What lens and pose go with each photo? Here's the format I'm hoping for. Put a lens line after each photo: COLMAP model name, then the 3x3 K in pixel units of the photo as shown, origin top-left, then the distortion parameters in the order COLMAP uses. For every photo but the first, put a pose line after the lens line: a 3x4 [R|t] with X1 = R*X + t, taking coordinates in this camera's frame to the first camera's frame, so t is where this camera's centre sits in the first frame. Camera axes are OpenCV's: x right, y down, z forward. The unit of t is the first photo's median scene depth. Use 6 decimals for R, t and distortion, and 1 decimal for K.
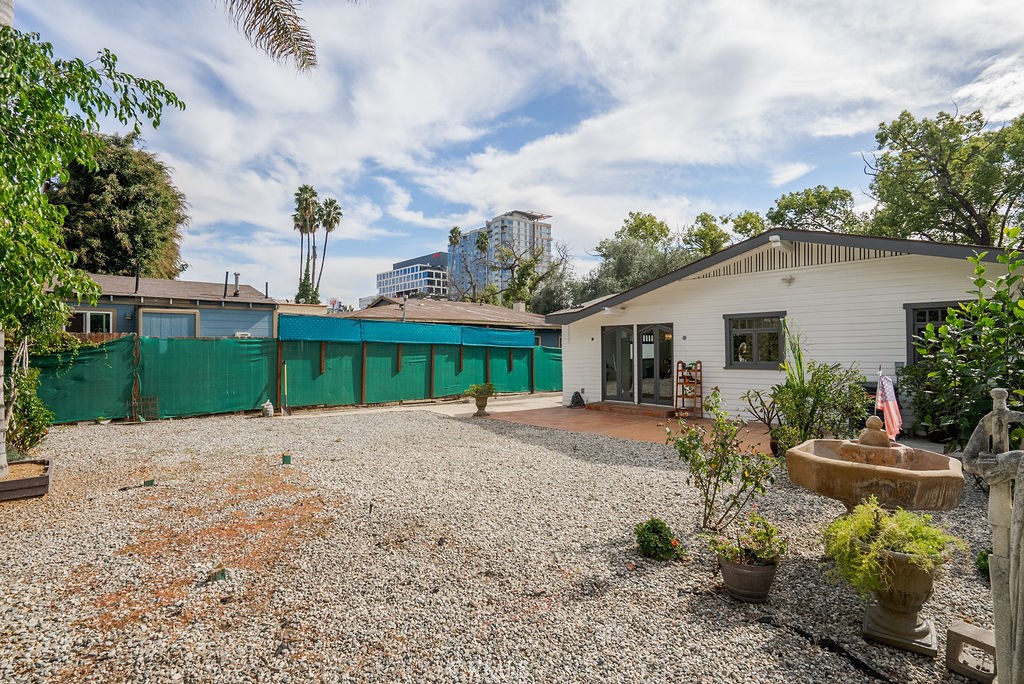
lens RADIAL K [[581.3, 0, 512.0], [0, 581.3, 342.0], [0, 0, 1]] dist [0.033194, -0.000398]
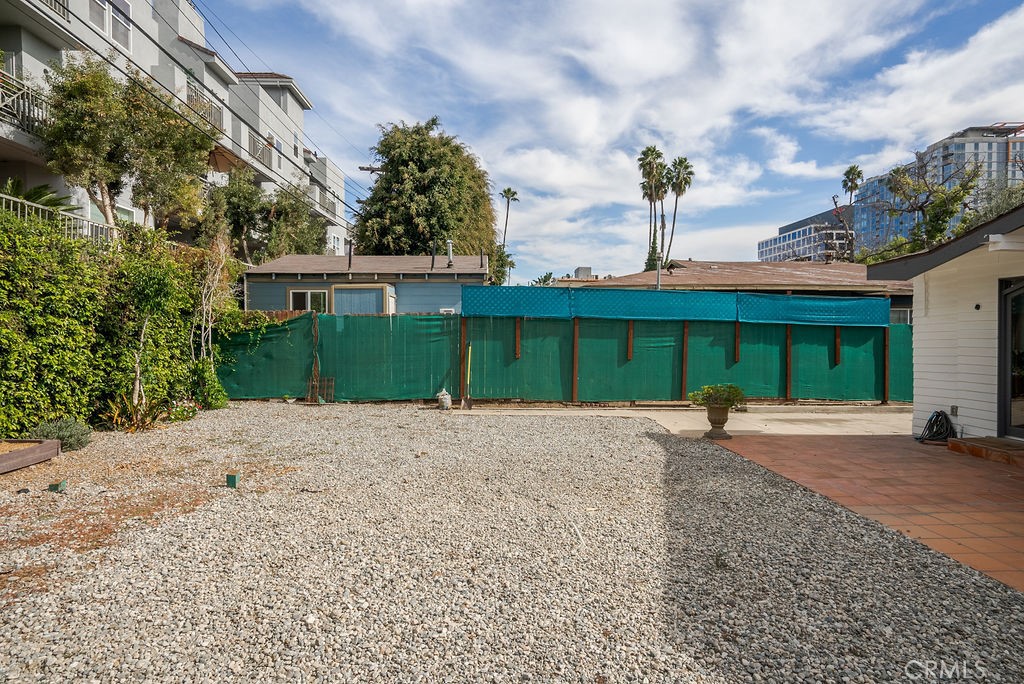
lens RADIAL K [[567.4, 0, 512.9], [0, 567.4, 331.5], [0, 0, 1]] dist [-0.039133, 0.035283]
pose [[0.748272, 0.004547, -0.663377, 0.067693], [0.005791, 0.999894, 0.013386, 0.002976], [0.663367, -0.013858, 0.748166, 0.171532]]
